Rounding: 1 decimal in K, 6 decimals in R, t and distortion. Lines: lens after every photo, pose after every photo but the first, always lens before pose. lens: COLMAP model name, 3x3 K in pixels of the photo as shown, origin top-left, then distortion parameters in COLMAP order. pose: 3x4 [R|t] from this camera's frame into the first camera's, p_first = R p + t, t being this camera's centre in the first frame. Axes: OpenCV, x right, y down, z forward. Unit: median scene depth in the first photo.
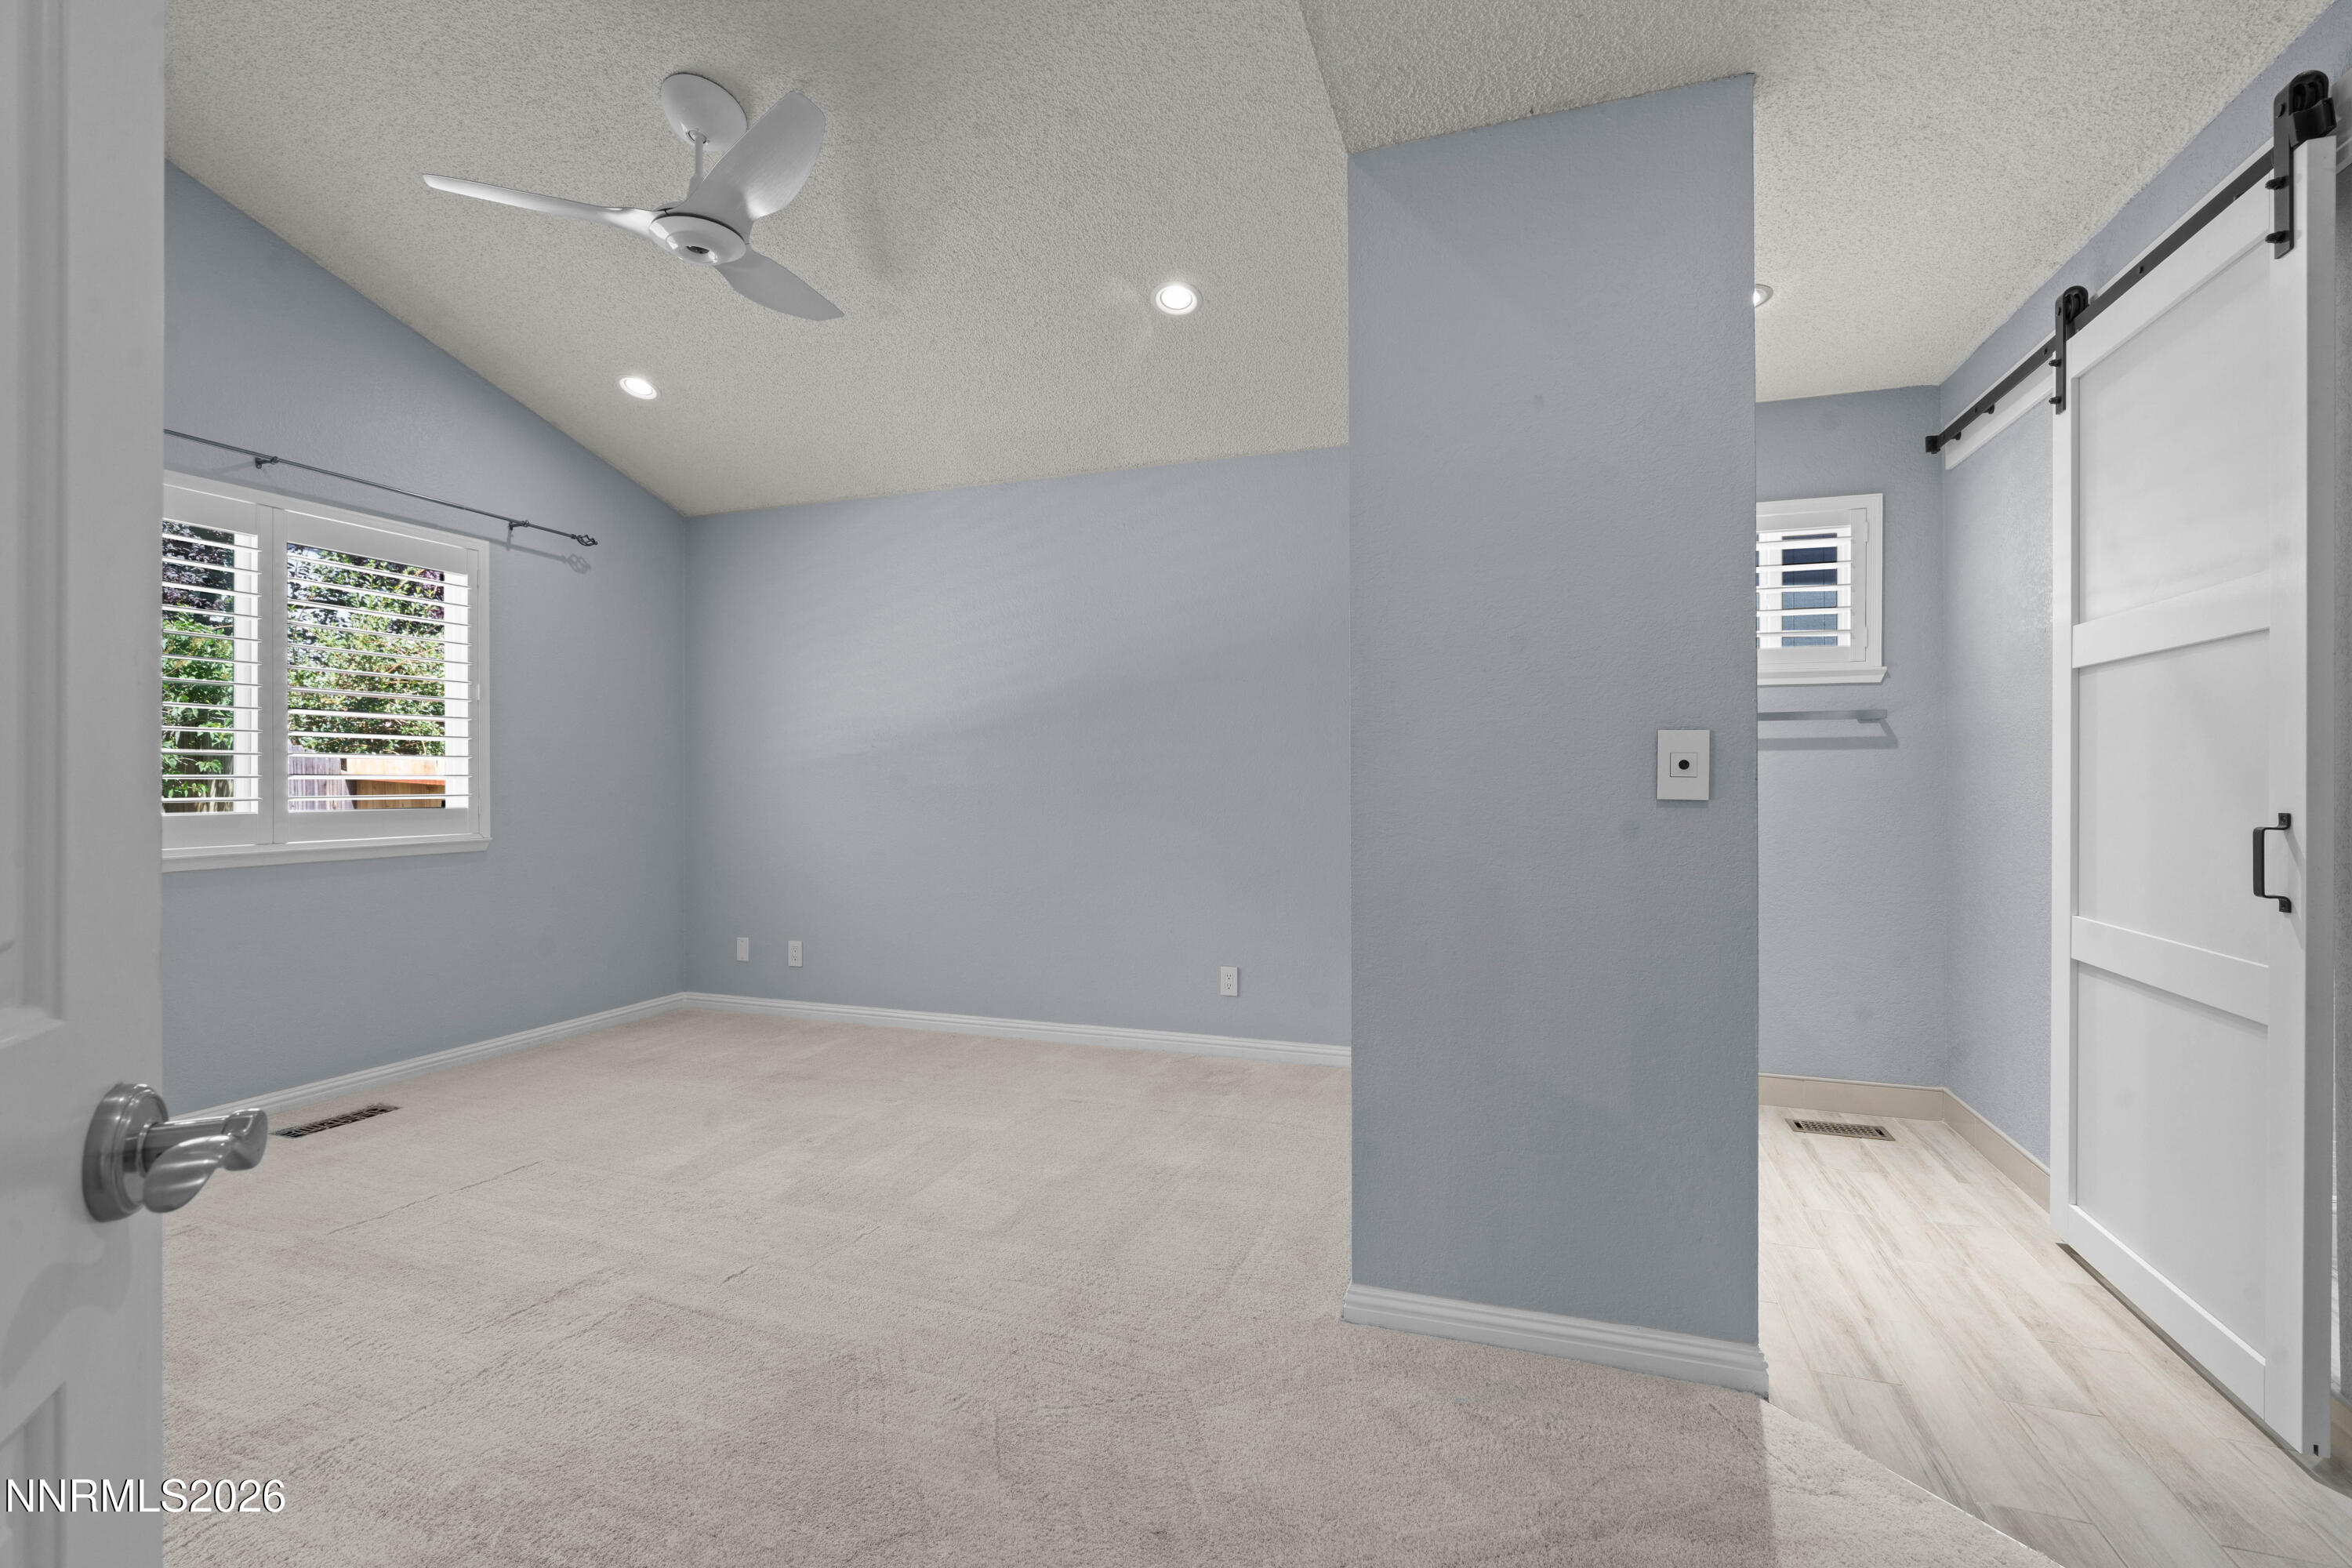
lens RADIAL K [[1090.5, 0, 1172.1], [0, 1090.5, 771.6], [0, 0, 1]] dist [0.000090, -0.000083]
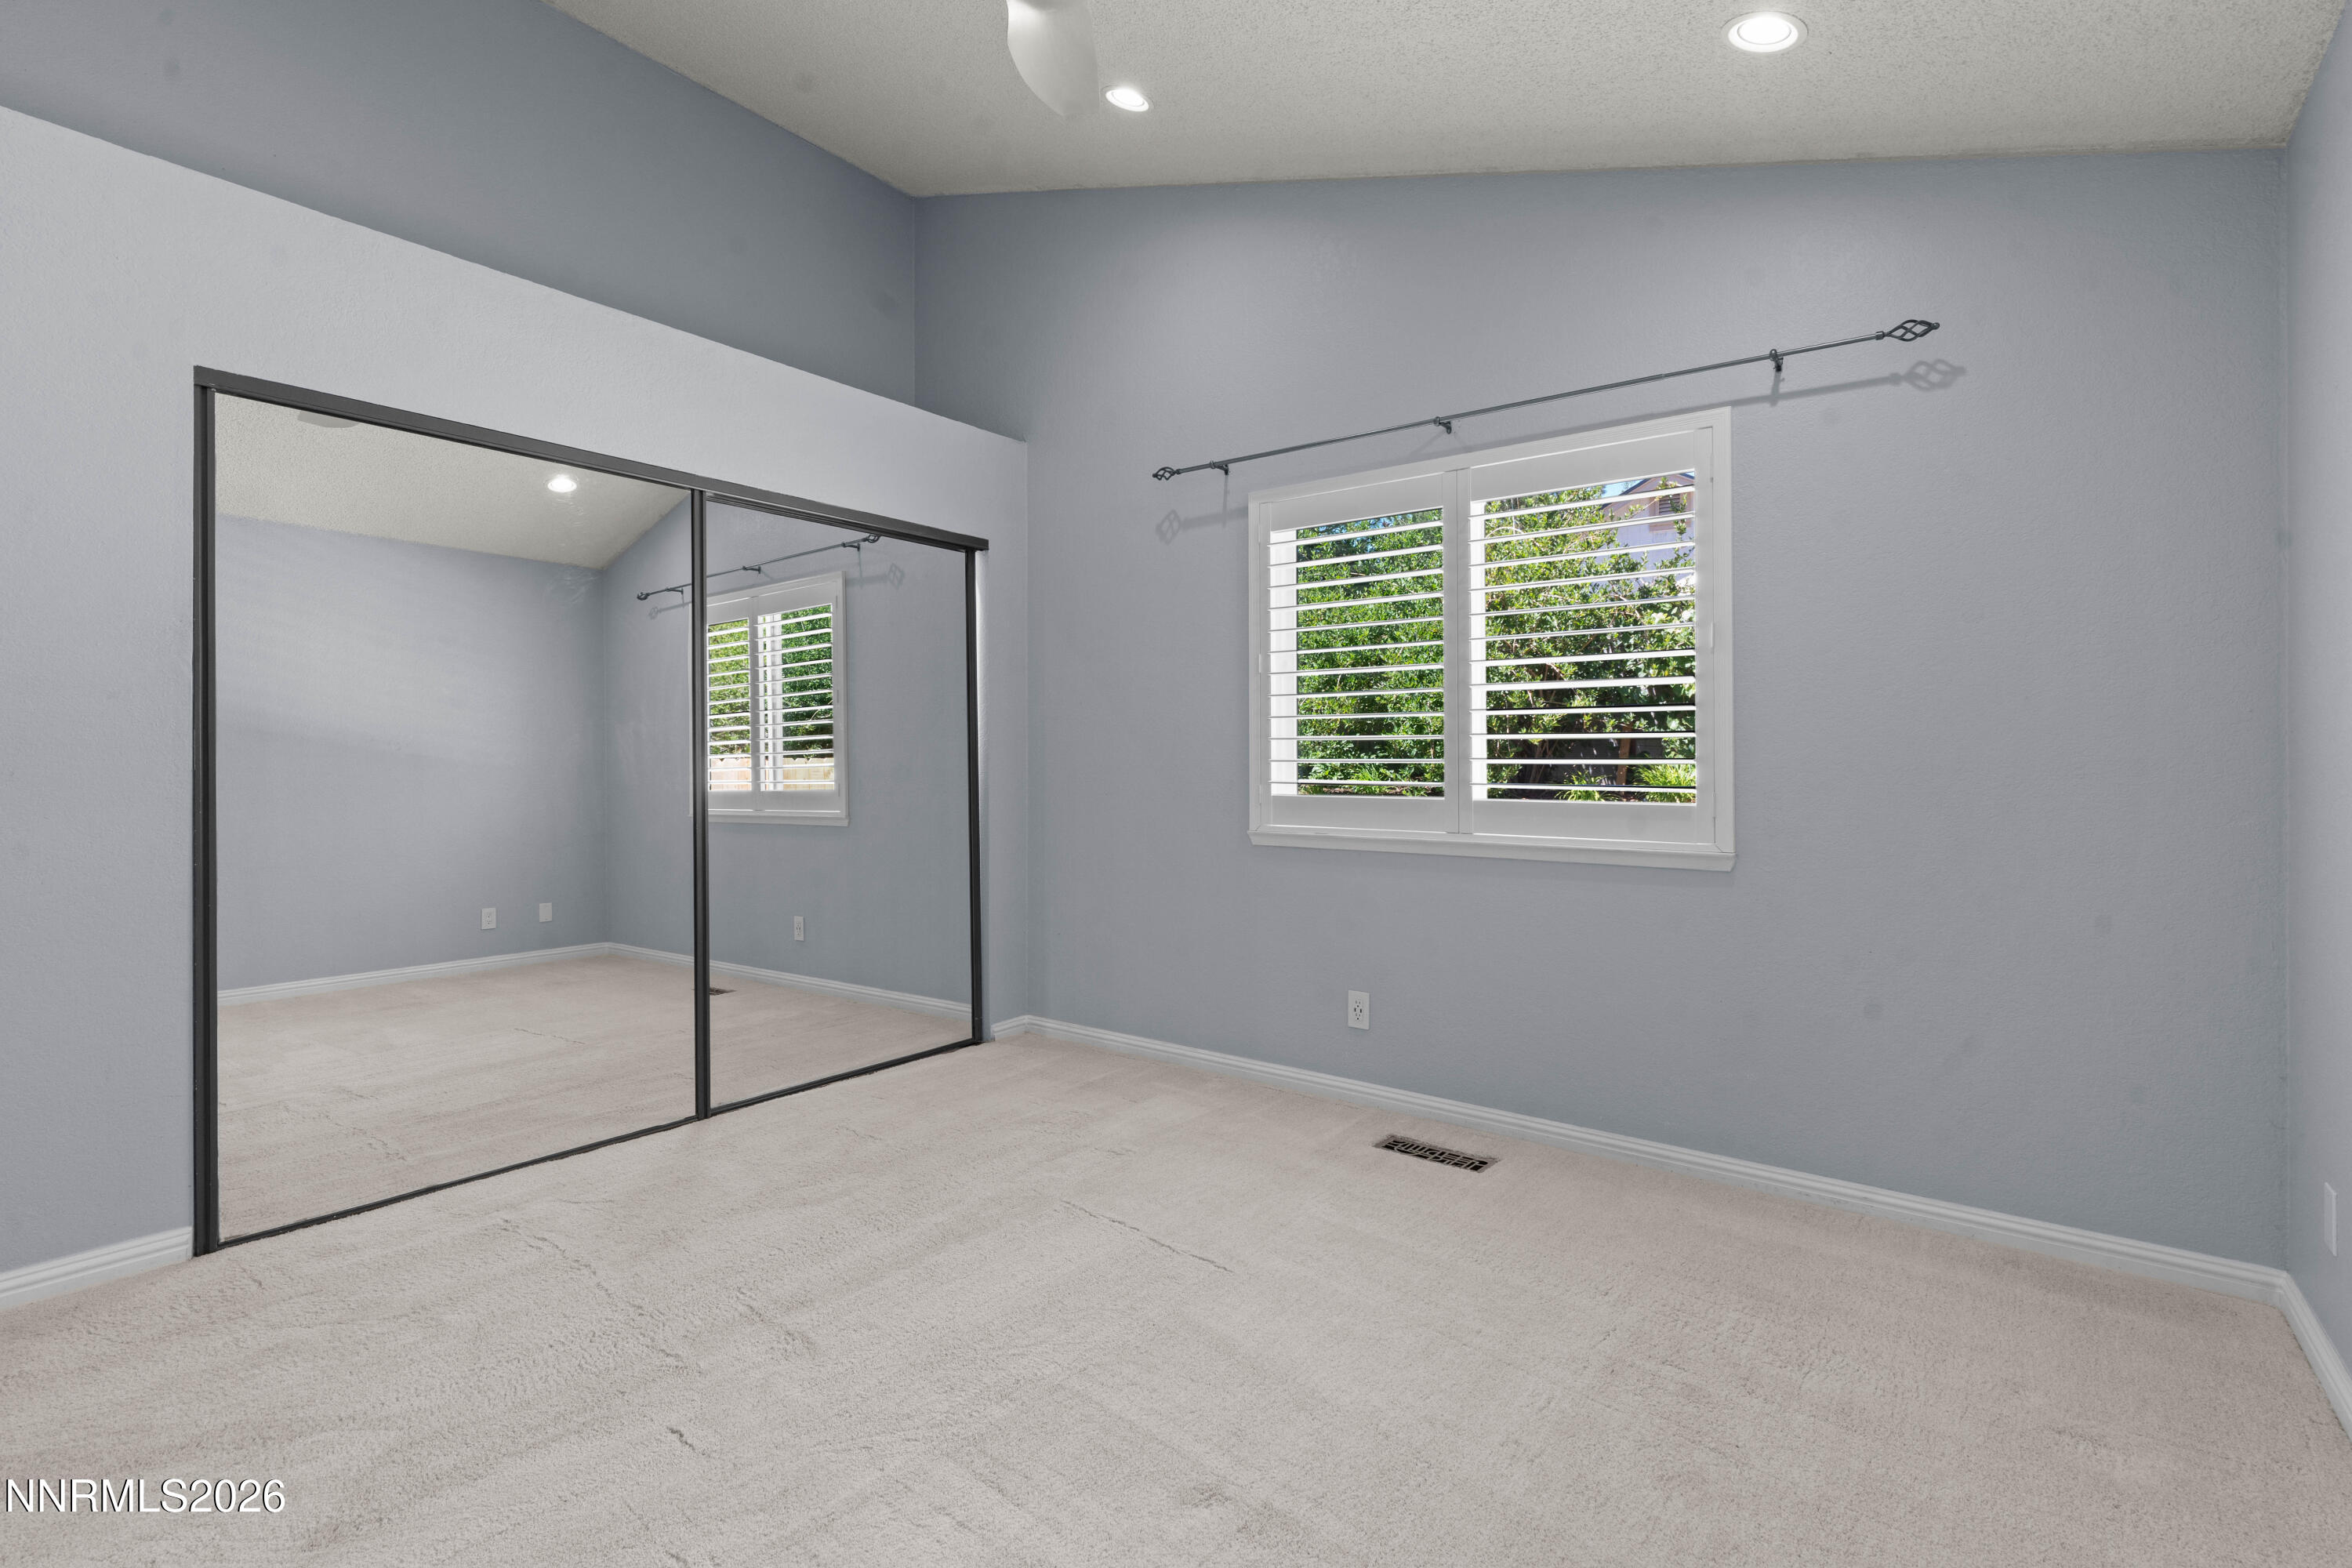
lens RADIAL K [[1090.5, 0, 1172.1], [0, 1090.5, 771.6], [0, 0, 1]] dist [0.000090, -0.000083]
pose [[-0.299185, 0.011410, -0.954127, 0.122877], [0.009744, 0.999913, 0.008902, 0.002287], [0.954145, -0.006633, -0.299270, 0.974437]]
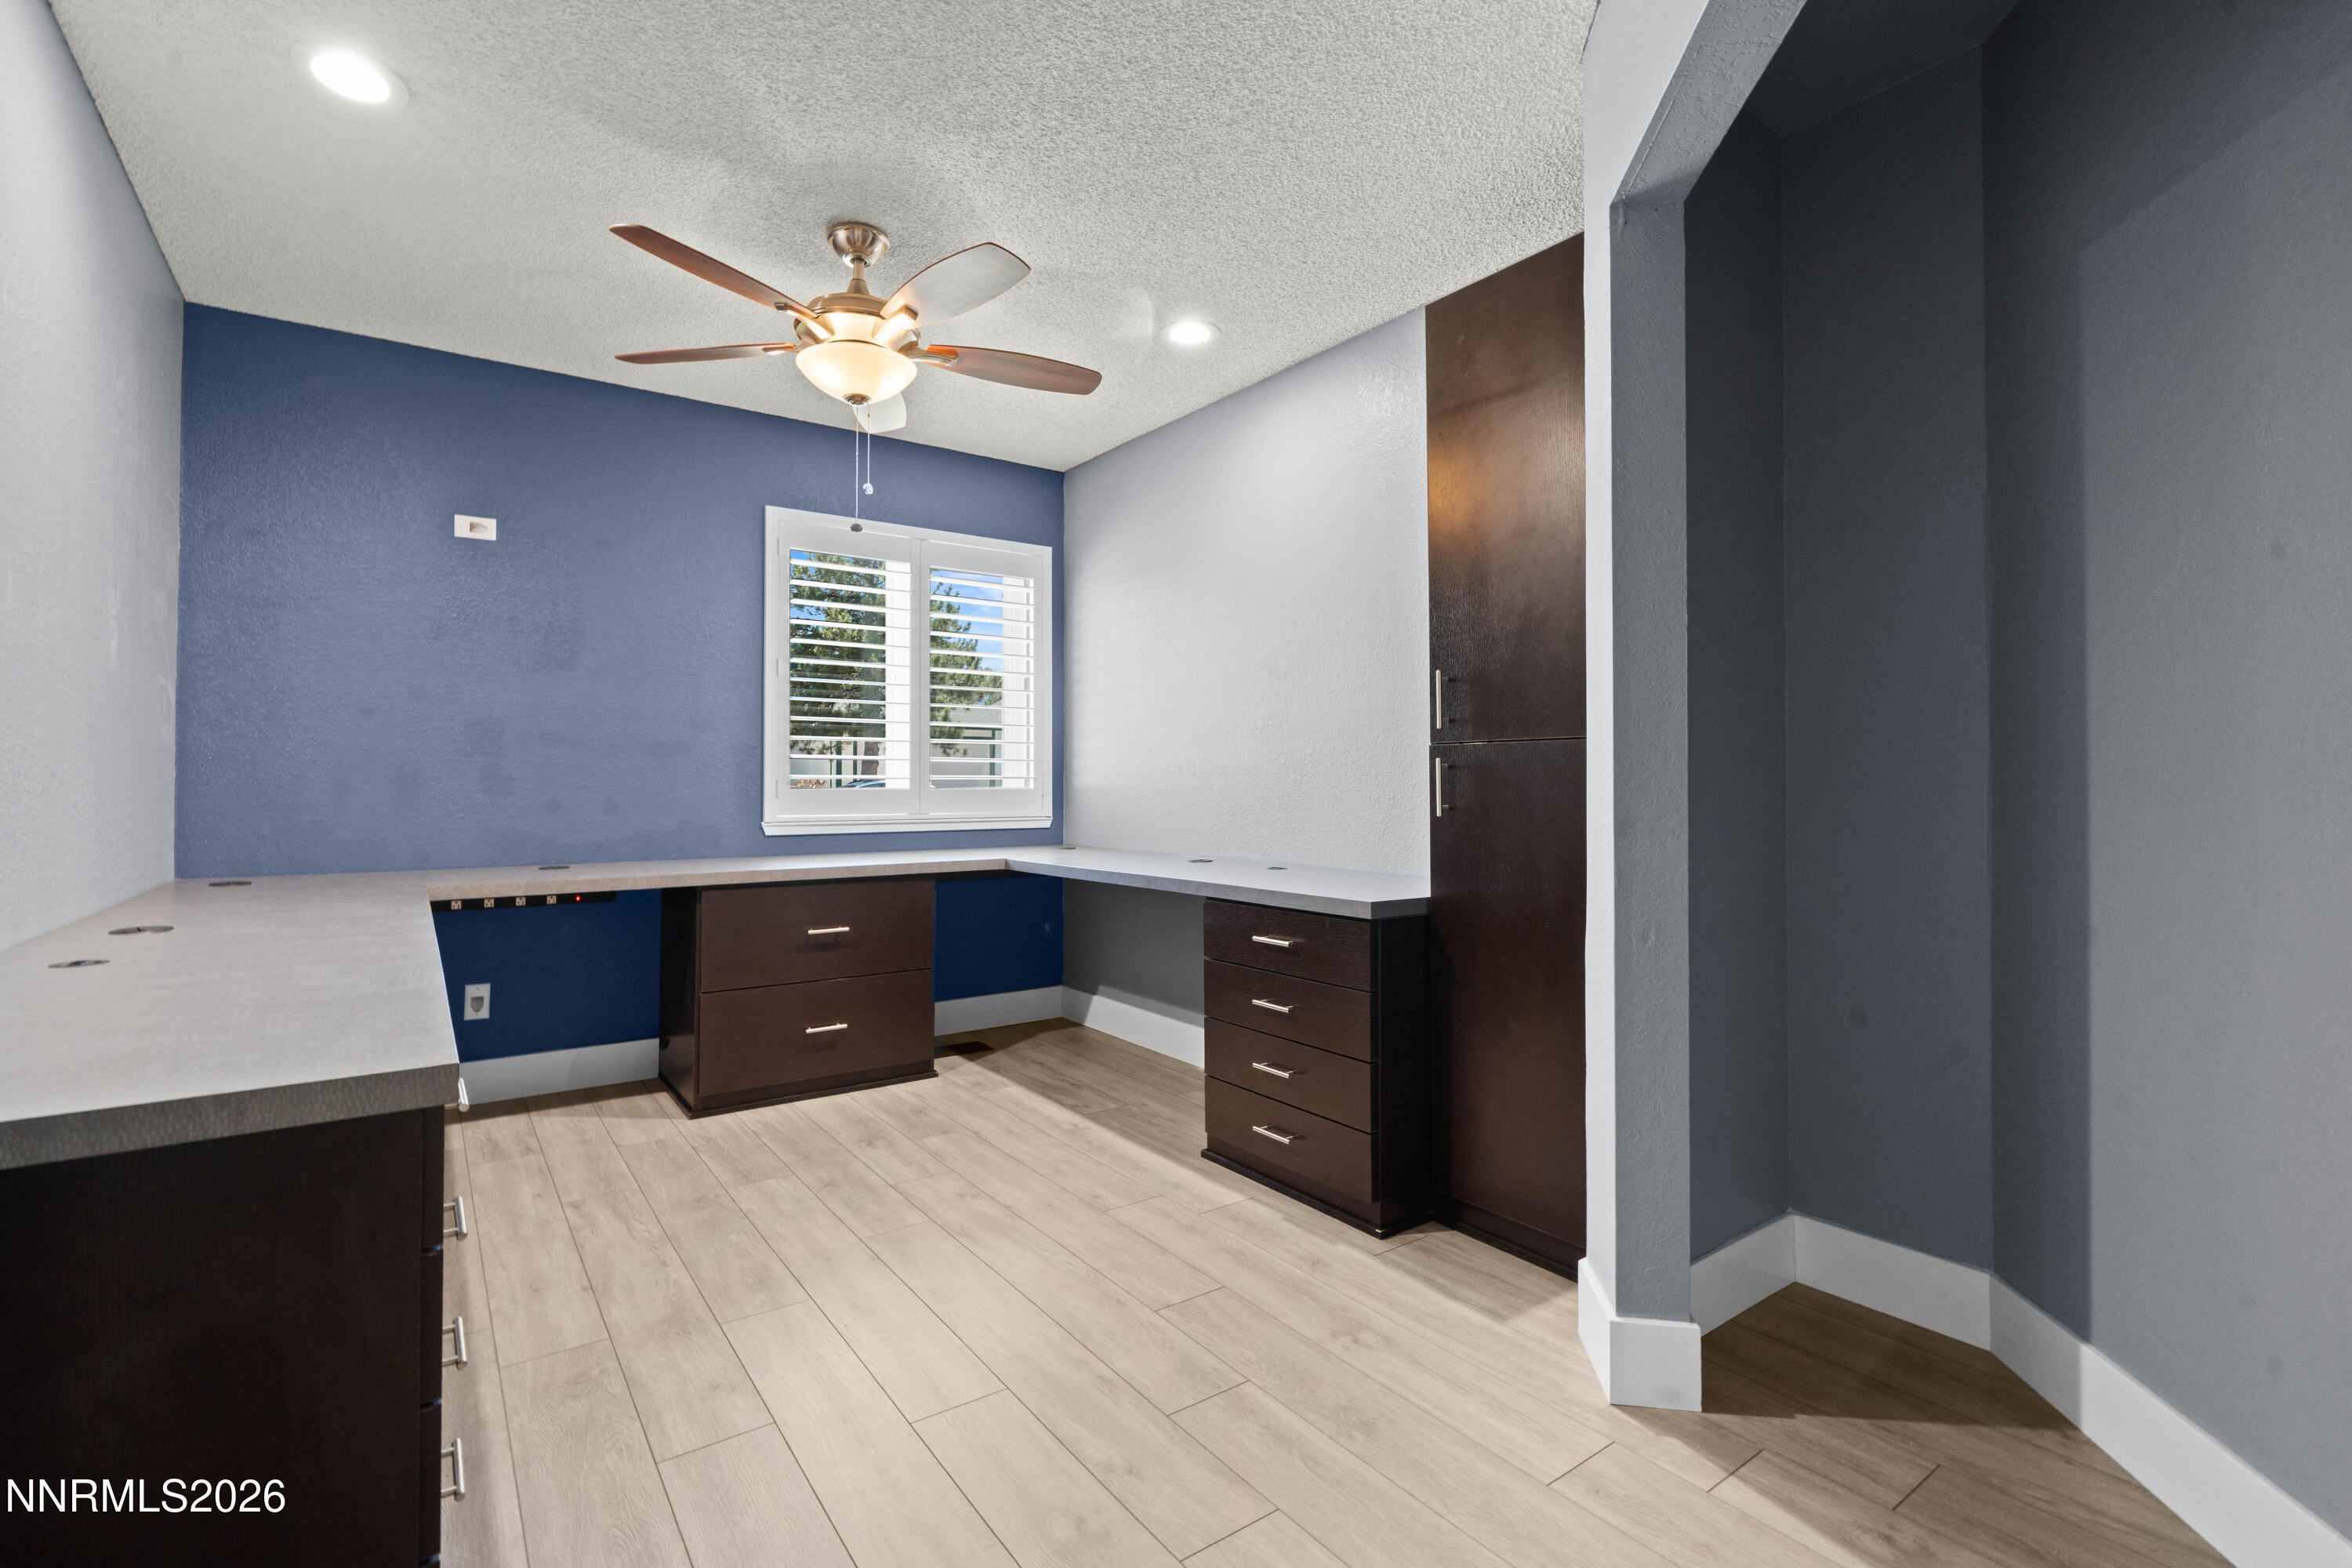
lens RADIAL K [[1054.2, 0, 1175.7], [0, 1054.2, 751.7], [0, 0, 1]] dist [0.000373, 0.000034]
pose [[0.829801, 0.002627, -0.558053, 0.072632], [-0.007482, 0.999951, -0.006418, 0.001694], [0.558009, 0.009501, 0.829780, 0.185390]]
